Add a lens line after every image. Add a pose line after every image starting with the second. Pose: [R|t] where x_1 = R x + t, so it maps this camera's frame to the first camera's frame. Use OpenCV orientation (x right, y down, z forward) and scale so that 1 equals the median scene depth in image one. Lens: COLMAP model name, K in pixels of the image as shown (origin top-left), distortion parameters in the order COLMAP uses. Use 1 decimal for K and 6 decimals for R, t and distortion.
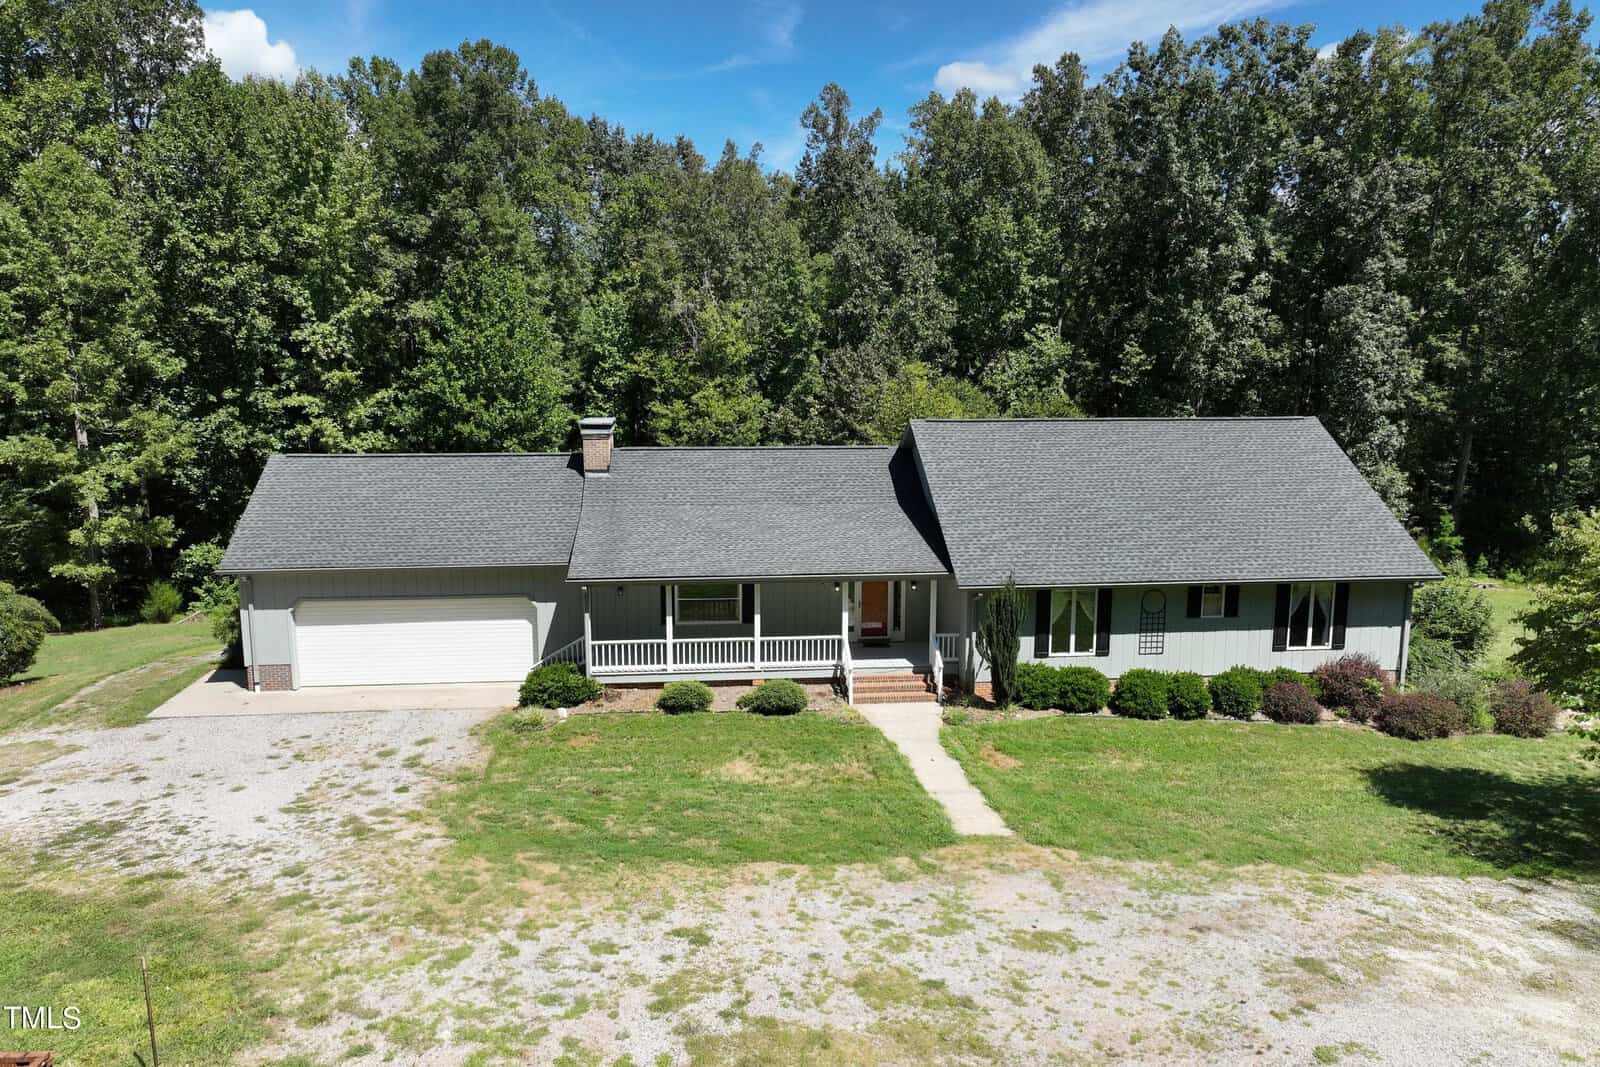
lens RADIAL K [[1125.7, 0, 801.0], [0, 1125.7, 528.0], [0, 0, 1]] dist [-0.000285, 0.009236]
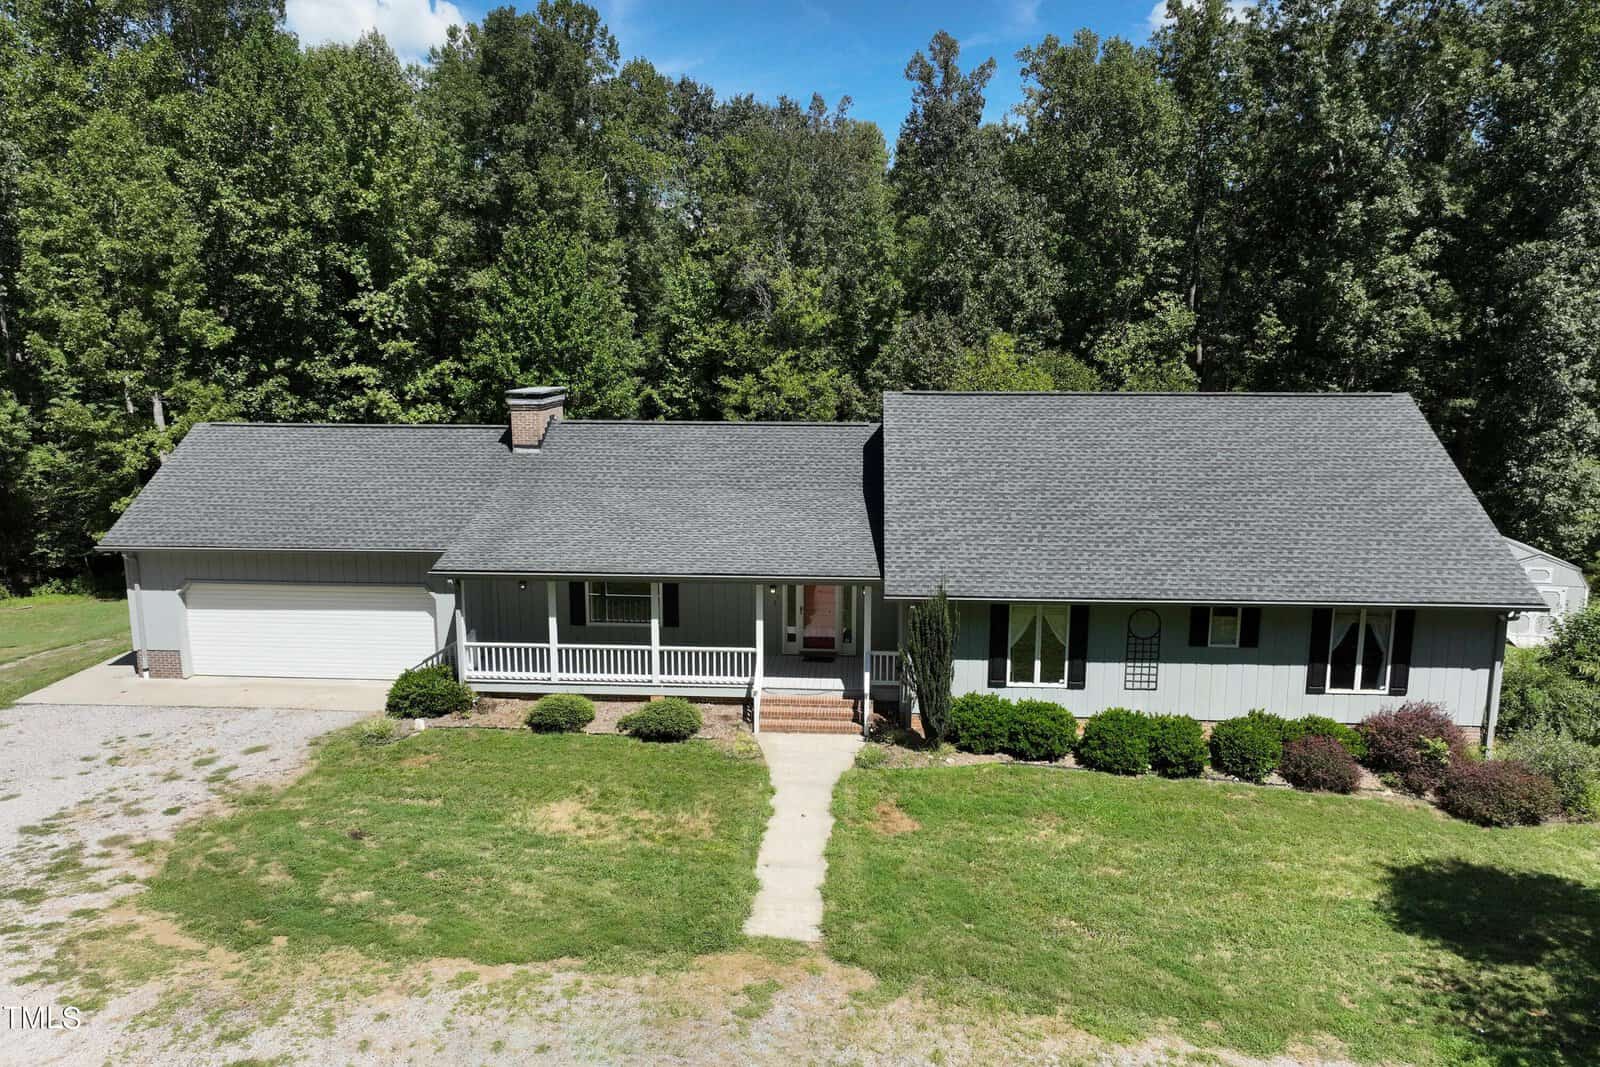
lens RADIAL K [[1125.7, 0, 801.0], [0, 1125.7, 528.0], [0, 0, 1]] dist [-0.000285, 0.009236]
pose [[0.986453, 0.028646, -0.161523, 0.105603], [-0.025918, 0.999484, 0.018975, -0.005356], [0.161983, -0.014531, 0.986687, 0.096582]]
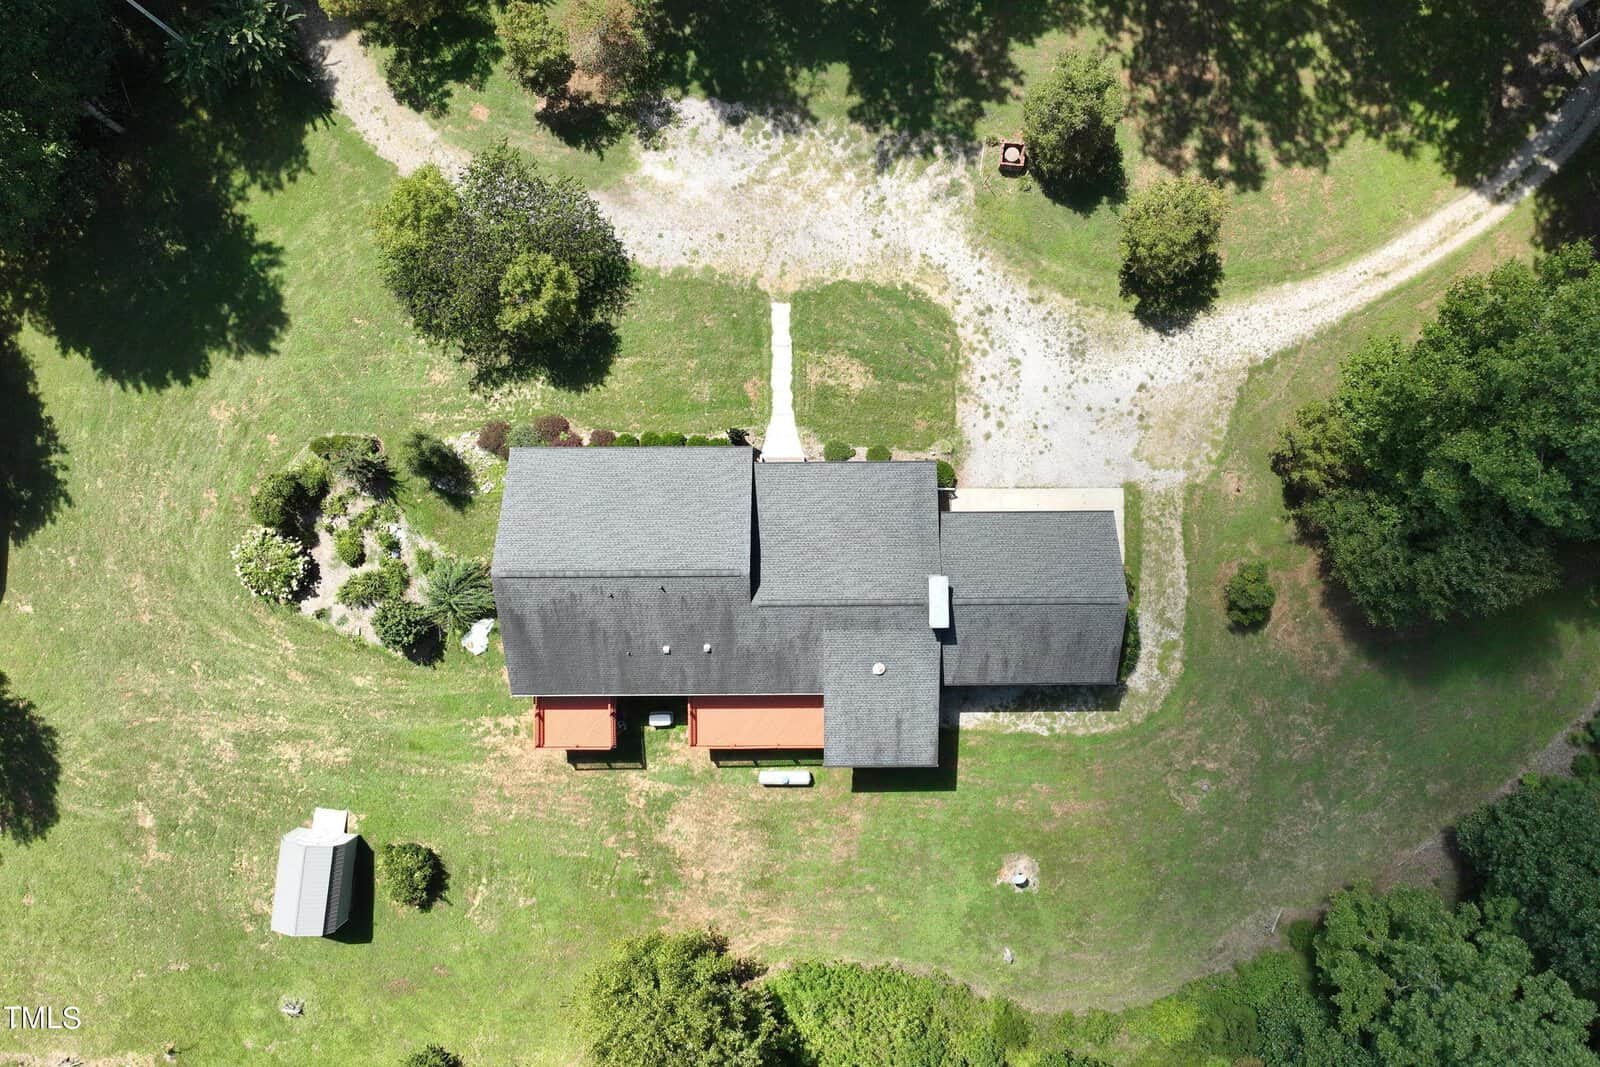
lens RADIAL K [[1125.7, 0, 801.0], [0, 1125.7, 528.0], [0, 0, 1]] dist [-0.000285, 0.009236]
pose [[-0.995200, -0.097714, 0.005422, 0.011616], [0.020399, -0.152941, 0.988025, -1.037017], [-0.095715, 0.983393, 0.154200, 0.408857]]
